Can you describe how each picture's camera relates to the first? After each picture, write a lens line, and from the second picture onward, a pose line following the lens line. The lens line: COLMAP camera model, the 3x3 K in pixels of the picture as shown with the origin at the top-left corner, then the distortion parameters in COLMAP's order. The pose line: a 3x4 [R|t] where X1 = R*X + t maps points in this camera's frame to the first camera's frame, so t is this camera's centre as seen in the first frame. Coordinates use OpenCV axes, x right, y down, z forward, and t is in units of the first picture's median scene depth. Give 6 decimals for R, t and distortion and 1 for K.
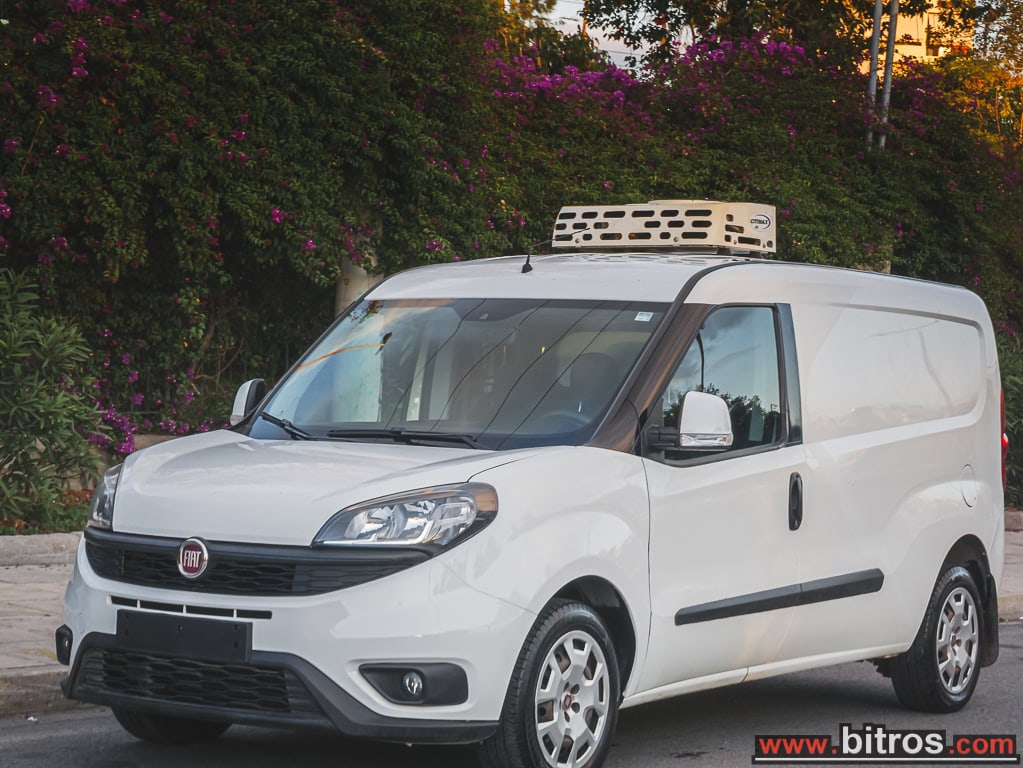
lens RADIAL K [[2422.2, 0, 511.5], [0, 2422.2, 384.0], [0, 0, 1]] dist [0.071708, 0.303295]
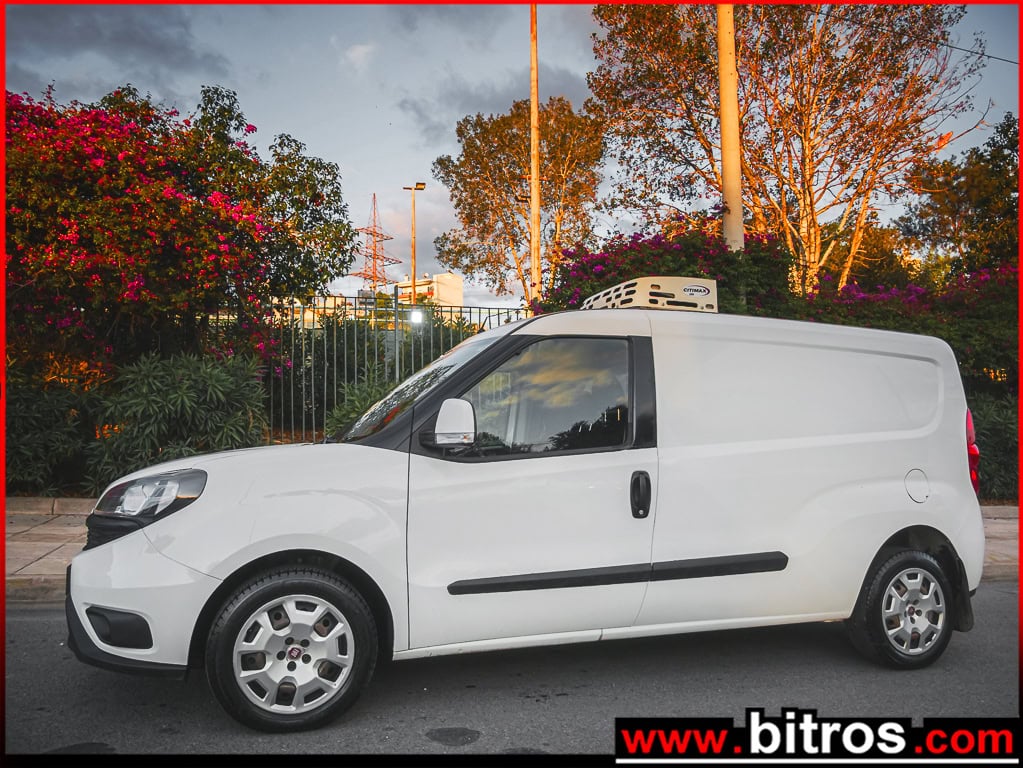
lens RADIAL K [[788.0, 0, 511.5], [0, 788.0, 384.0], [0, 0, 1]] dist [-0.038604, 0.000972]
pose [[0.805281, -0.072099, -0.588493, 0.284907], [0.011918, 0.994346, -0.105513, 0.032427], [0.592774, 0.077954, 0.801587, 0.604216]]
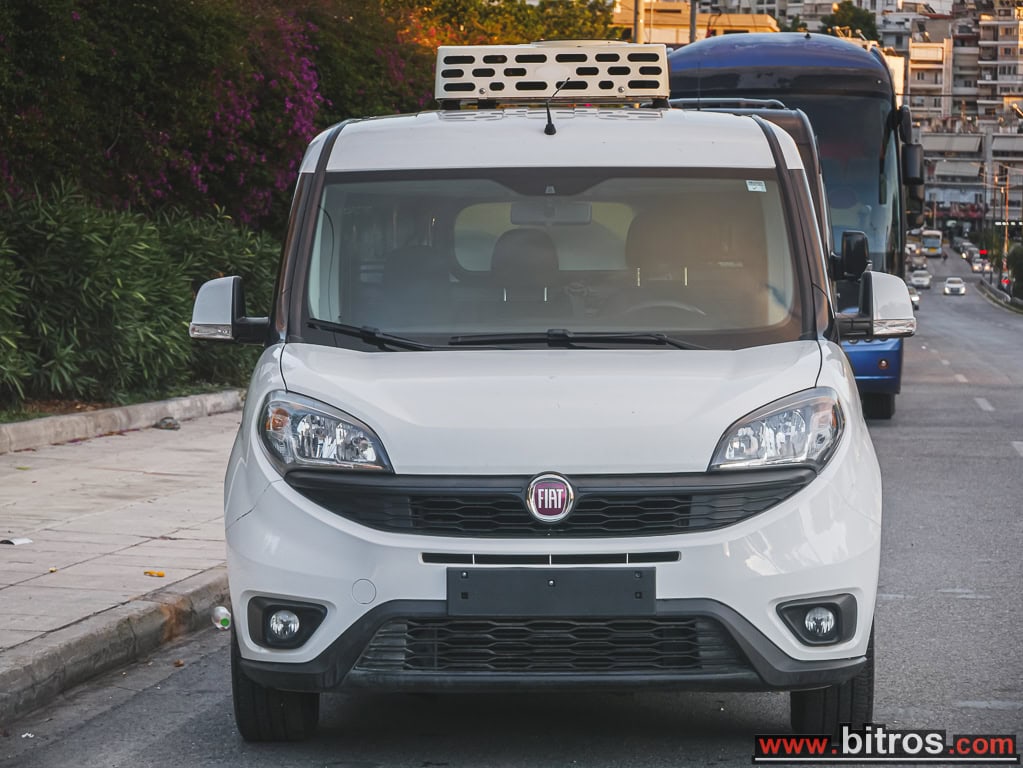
lens RADIAL K [[3495.7, 0, 511.5], [0, 3495.7, 384.0], [0, 0, 1]] dist [0.049355, 0.531525]
pose [[0.843239, -0.056173, 0.534596, -0.614512], [0.032263, 0.998021, 0.053979, -0.024860], [-0.536570, -0.028270, 0.843382, 0.004734]]
